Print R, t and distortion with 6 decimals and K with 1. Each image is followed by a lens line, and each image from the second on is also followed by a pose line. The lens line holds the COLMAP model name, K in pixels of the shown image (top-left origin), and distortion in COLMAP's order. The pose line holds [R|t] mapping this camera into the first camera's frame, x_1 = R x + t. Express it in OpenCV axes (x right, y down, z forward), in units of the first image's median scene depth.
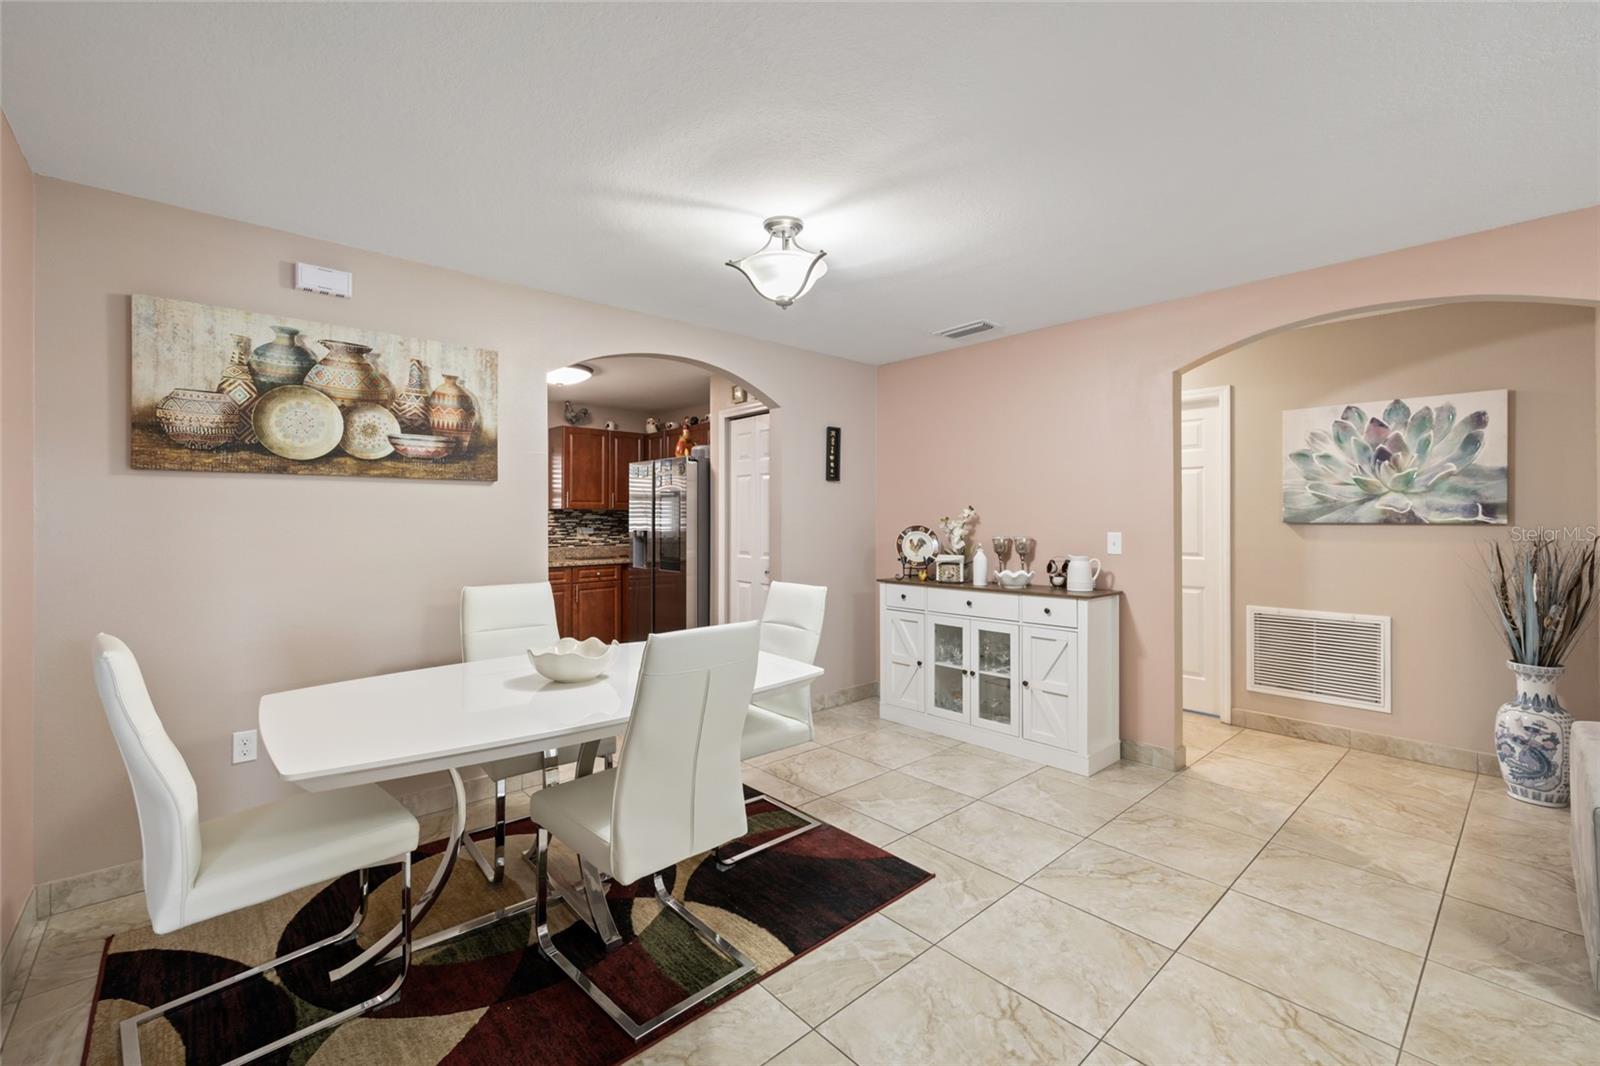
lens RADIAL K [[673.4, 0, 801.4], [0, 673.4, 521.3], [0, 0, 1]] dist [-0.004132, 0.001222]
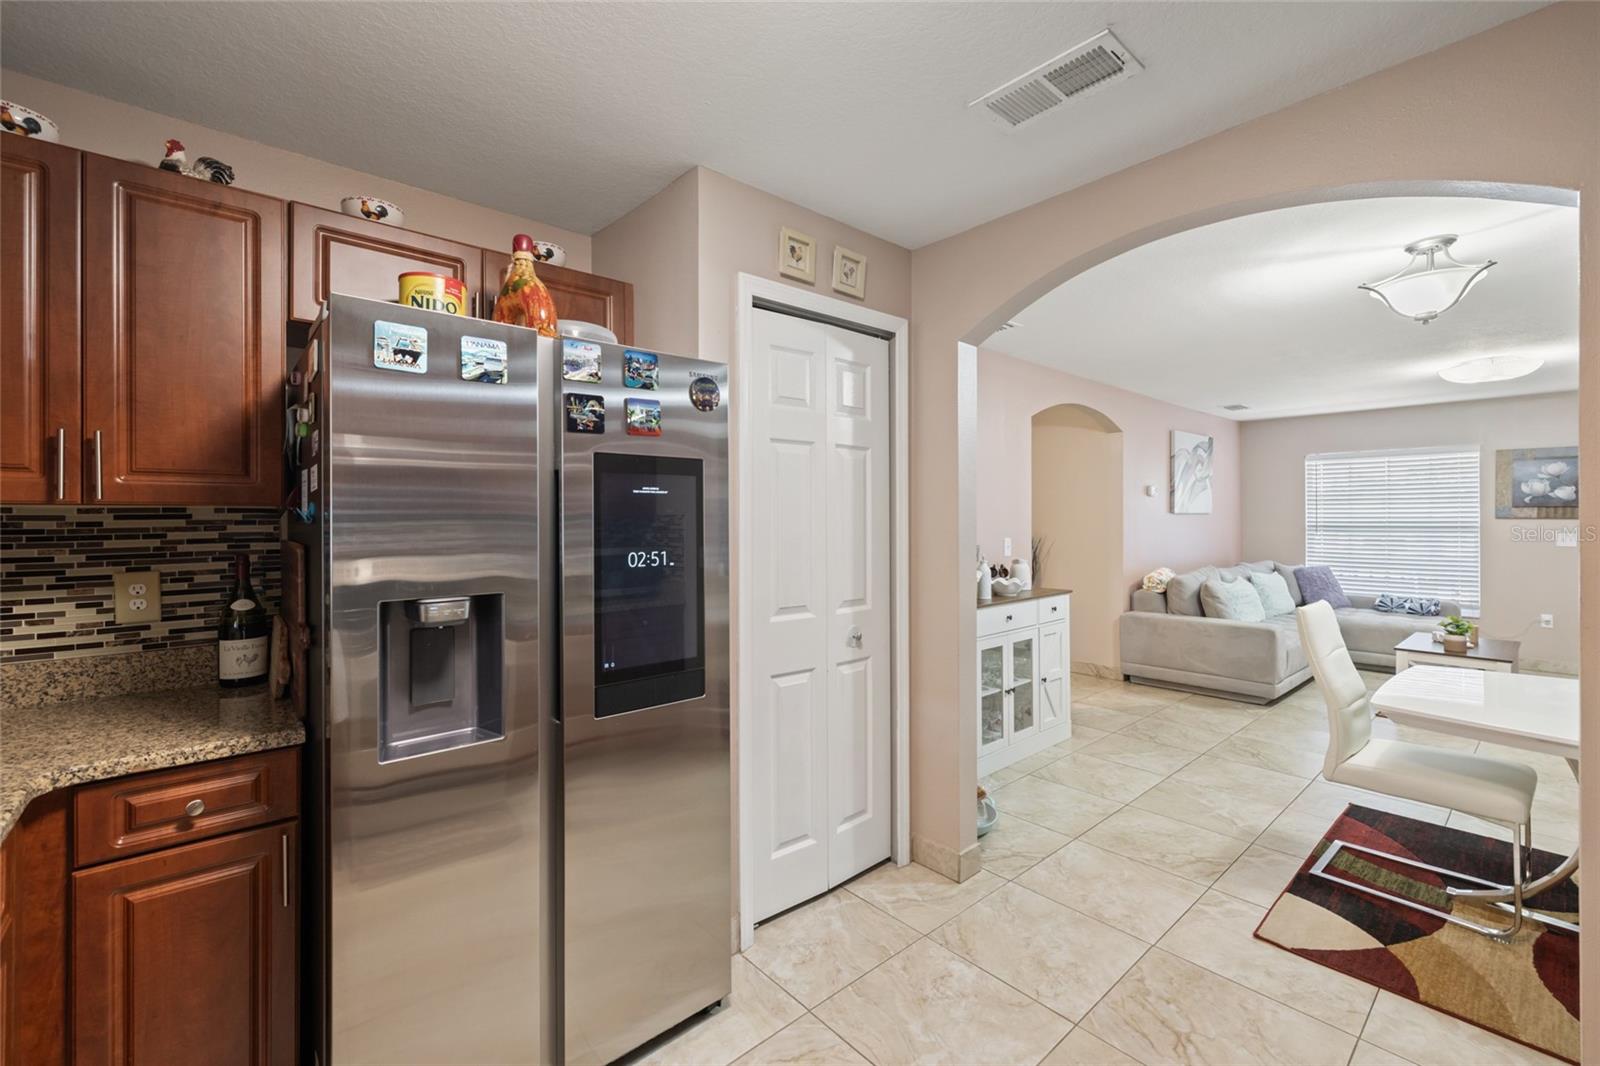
lens RADIAL K [[673.4, 0, 792.5], [0, 673.4, 518.4], [0, 0, 1]] dist [-0.004132, 0.001222]
pose [[0.022839, -0.000043, 0.999739, -0.886019], [0.006829, 0.999977, -0.000113, -0.024647], [-0.999716, 0.006829, 0.022839, 1.614213]]
